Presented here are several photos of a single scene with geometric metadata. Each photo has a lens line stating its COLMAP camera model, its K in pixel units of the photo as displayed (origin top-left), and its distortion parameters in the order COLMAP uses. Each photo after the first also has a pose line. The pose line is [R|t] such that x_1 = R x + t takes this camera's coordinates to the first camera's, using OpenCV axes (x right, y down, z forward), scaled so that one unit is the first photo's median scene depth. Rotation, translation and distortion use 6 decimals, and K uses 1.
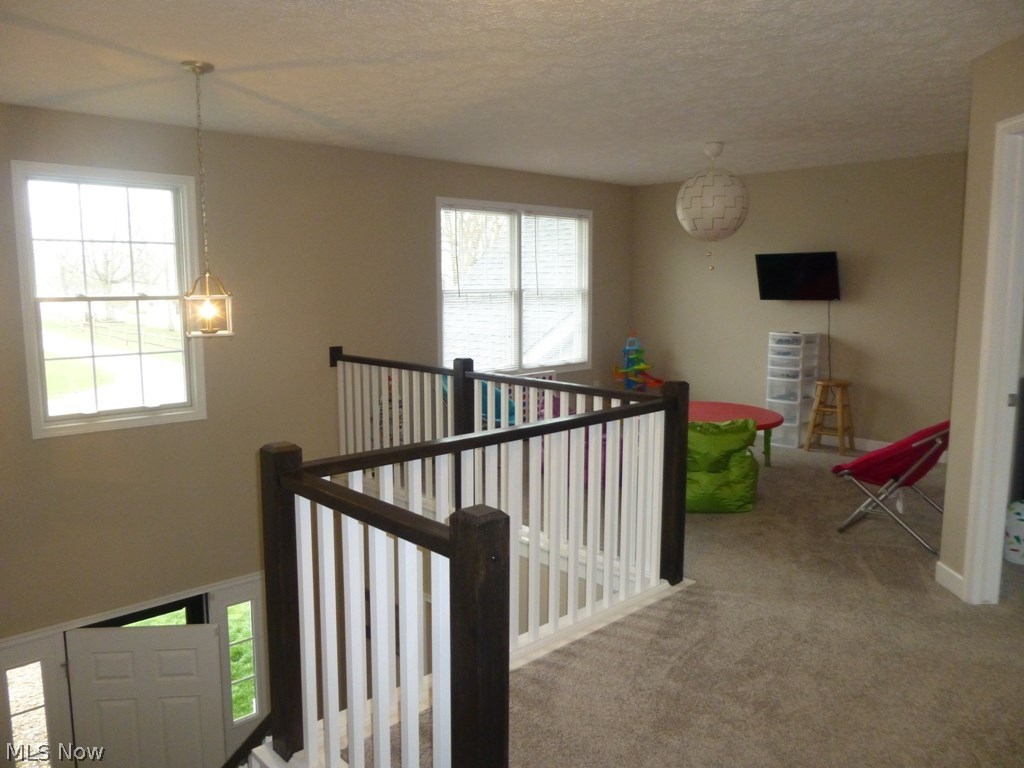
lens RADIAL K [[771.5, 0, 512.0], [0, 771.5, 384.0], [0, 0, 1]] dist [-0.063790, 0.001910]
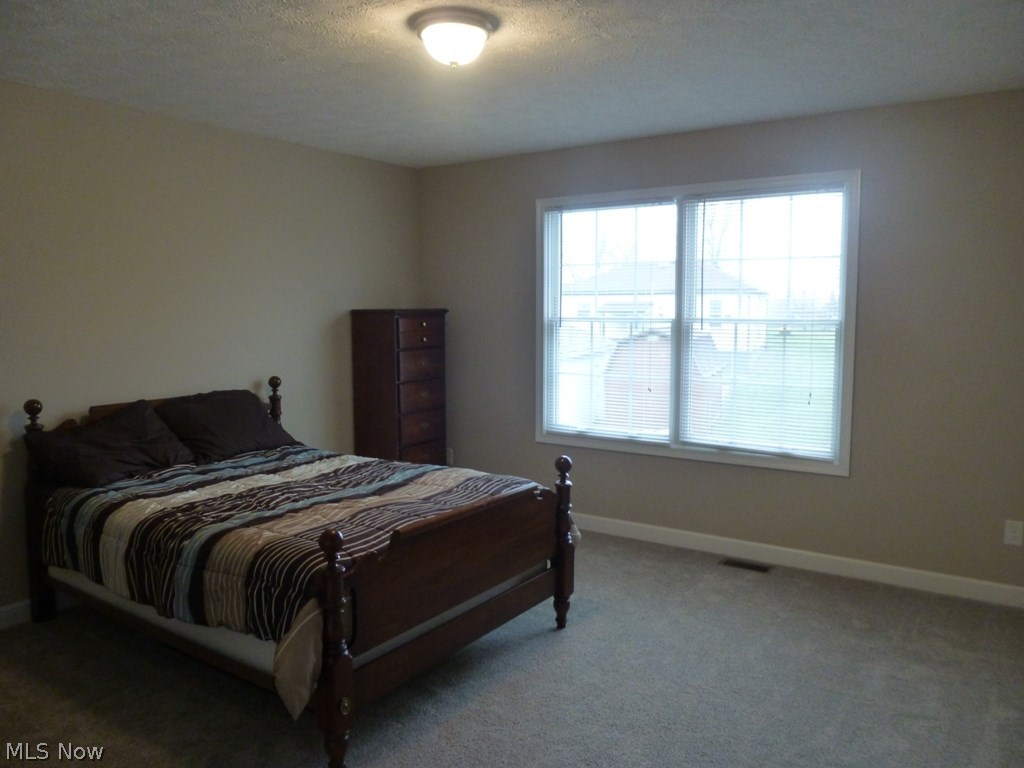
lens RADIAL K [[771.5, 0, 512.0], [0, 771.5, 384.0], [0, 0, 1]] dist [-0.063790, 0.001910]
pose [[0.184373, 0.114215, -0.976198, 0.633273], [-0.112469, 0.989152, 0.094489, -0.118689], [0.976400, 0.092370, 0.195218, 0.768304]]
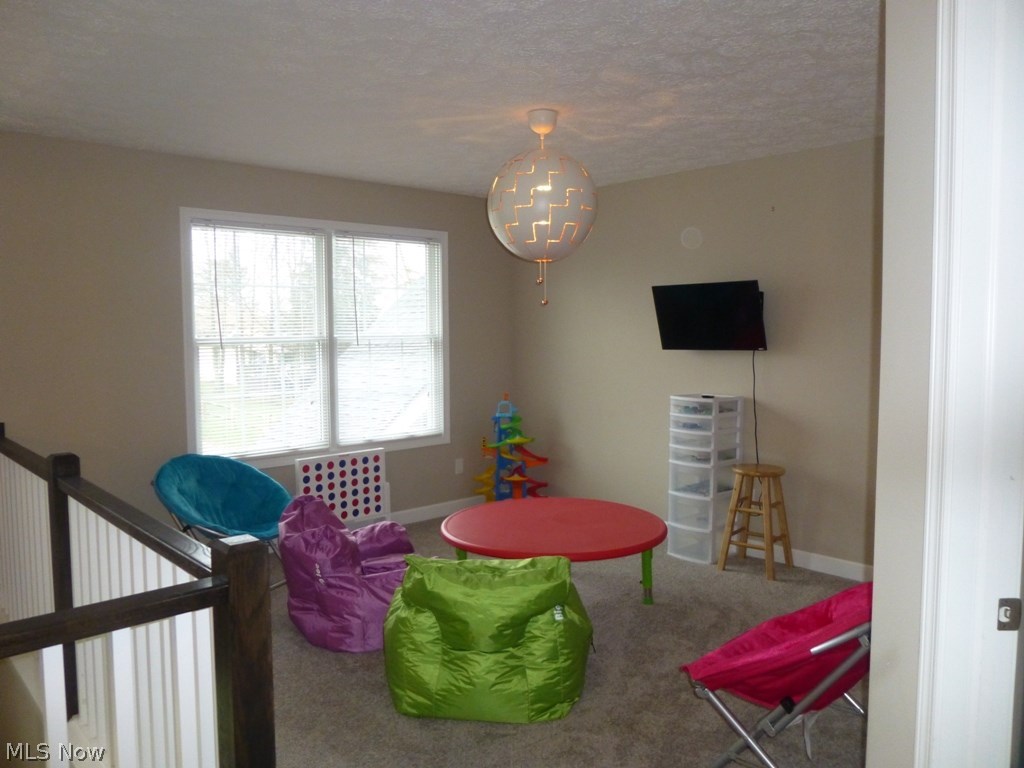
lens RADIAL K [[771.5, 0, 512.0], [0, 771.5, 384.0], [0, 0, 1]] dist [-0.063790, 0.001910]
pose [[0.999895, -0.003109, -0.014129, 0.198620], [0.002244, 0.998146, -0.060819, -0.035634], [0.014292, 0.060781, 0.998049, 0.288564]]
